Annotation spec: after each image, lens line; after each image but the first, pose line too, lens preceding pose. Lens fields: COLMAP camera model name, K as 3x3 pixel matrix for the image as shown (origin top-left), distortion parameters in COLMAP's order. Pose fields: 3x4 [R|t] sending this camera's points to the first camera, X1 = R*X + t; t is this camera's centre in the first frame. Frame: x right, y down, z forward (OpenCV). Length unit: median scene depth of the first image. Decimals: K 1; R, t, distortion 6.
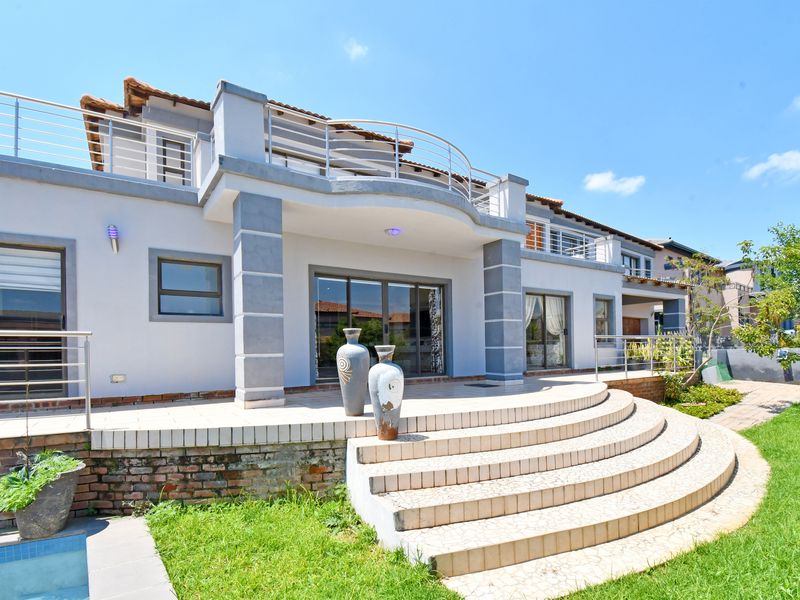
lens RADIAL K [[432.4, 0, 400.9], [0, 432.4, 340.1], [0, 0, 1]] dist [0.023022, -0.045309]
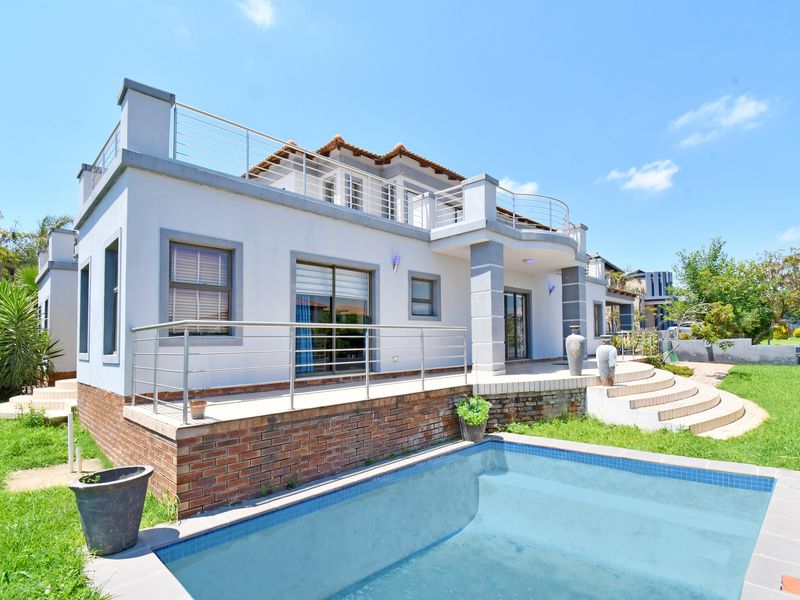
lens RADIAL K [[441.7, 0, 400.0], [0, 441.7, 321.4], [0, 0, 1]] dist [0.031191, -0.048410]
pose [[0.971135, 0.005290, 0.238472, -1.121527], [0.002727, 0.999442, -0.033276, 0.012571], [-0.238515, 0.032966, 0.970579, -0.521629]]
